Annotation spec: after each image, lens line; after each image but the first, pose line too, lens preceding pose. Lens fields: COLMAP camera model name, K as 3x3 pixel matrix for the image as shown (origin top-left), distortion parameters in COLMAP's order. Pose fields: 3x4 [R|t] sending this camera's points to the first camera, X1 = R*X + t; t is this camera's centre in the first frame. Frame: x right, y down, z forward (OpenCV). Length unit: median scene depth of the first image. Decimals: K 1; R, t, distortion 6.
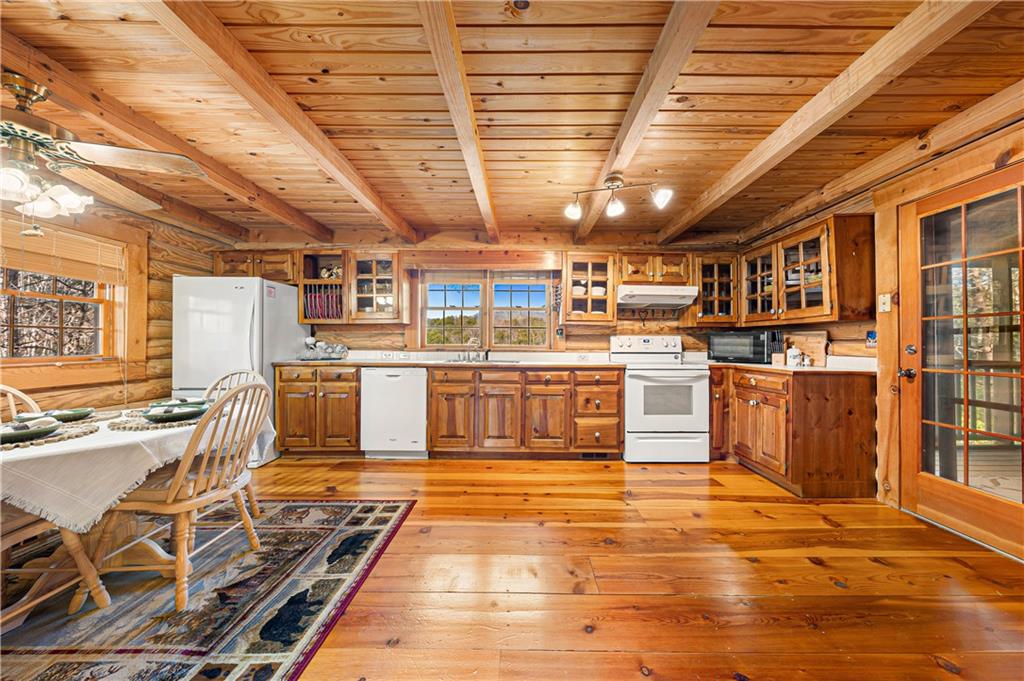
lens RADIAL K [[348.2, 0, 515.2], [0, 348.2, 339.2], [0, 0, 1]] dist [0.000490, 0.000153]
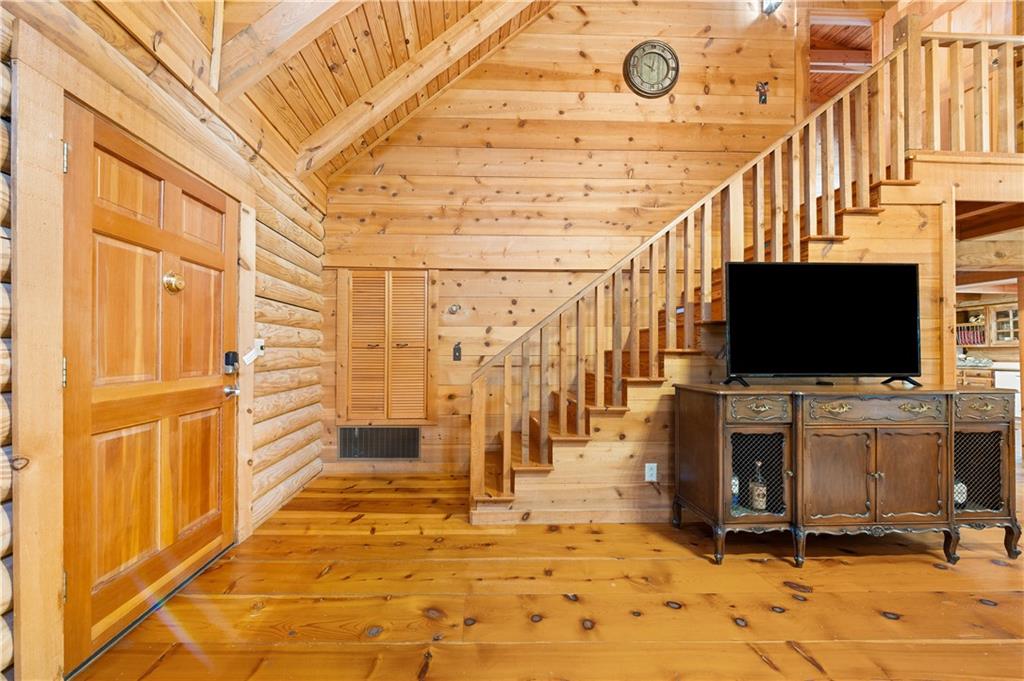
lens RADIAL K [[348.2, 0, 506.6], [0, 348.2, 348.4], [0, 0, 1]] dist [0.000490, 0.000153]
pose [[0.031035, -0.016516, -0.999382, 1.229601], [0.003924, 0.999858, -0.016402, -0.017739], [0.999511, -0.003412, 0.031096, -1.534109]]
